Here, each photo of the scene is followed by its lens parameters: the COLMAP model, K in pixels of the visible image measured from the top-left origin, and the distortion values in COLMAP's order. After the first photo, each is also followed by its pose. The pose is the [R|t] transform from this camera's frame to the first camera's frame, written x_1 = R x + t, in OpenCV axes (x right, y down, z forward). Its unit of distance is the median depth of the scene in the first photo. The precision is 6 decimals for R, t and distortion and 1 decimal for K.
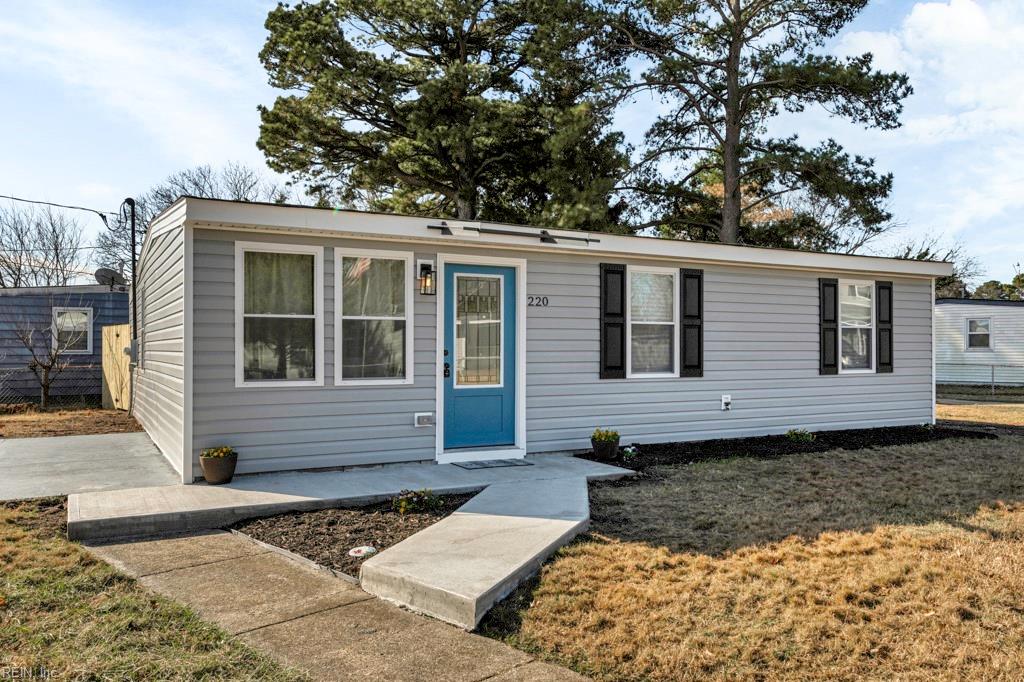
lens RADIAL K [[791.0, 0, 541.8], [0, 791.0, 343.8], [0, 0, 1]] dist [-0.000841, 0.005826]
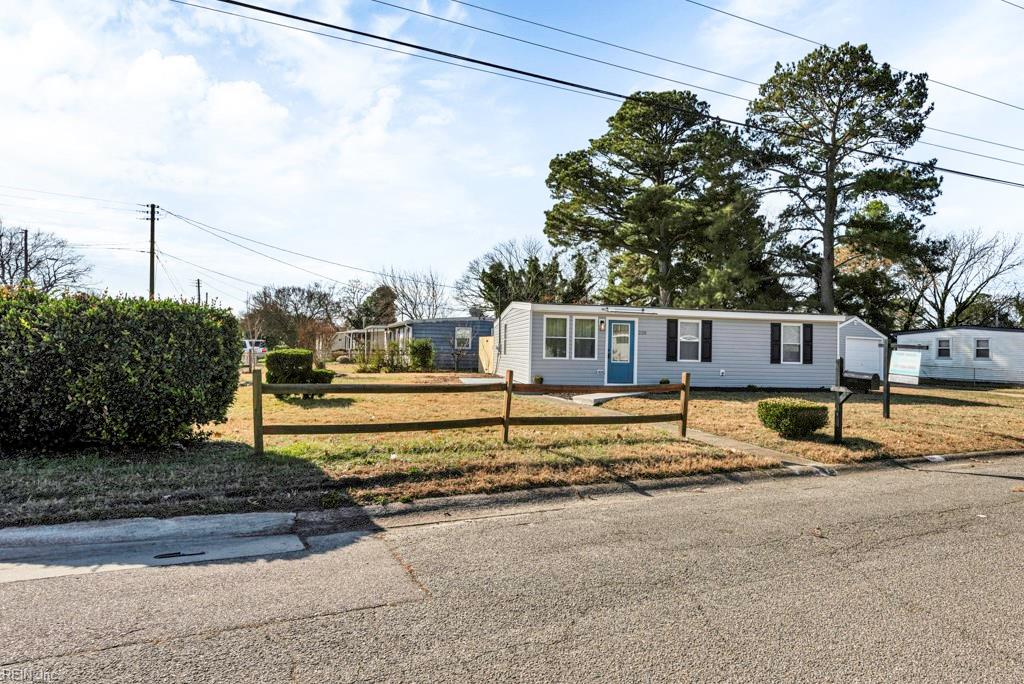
lens RADIAL K [[595.3, 0, 548.5], [0, 595.3, 340.2], [0, 0, 1]] dist [-0.001019, -0.002328]
pose [[0.947047, 0.016772, -0.320656, 0.292336], [-0.021217, 0.999721, -0.010374, 0.001743], [0.320392, 0.016628, 0.947139, -0.914095]]
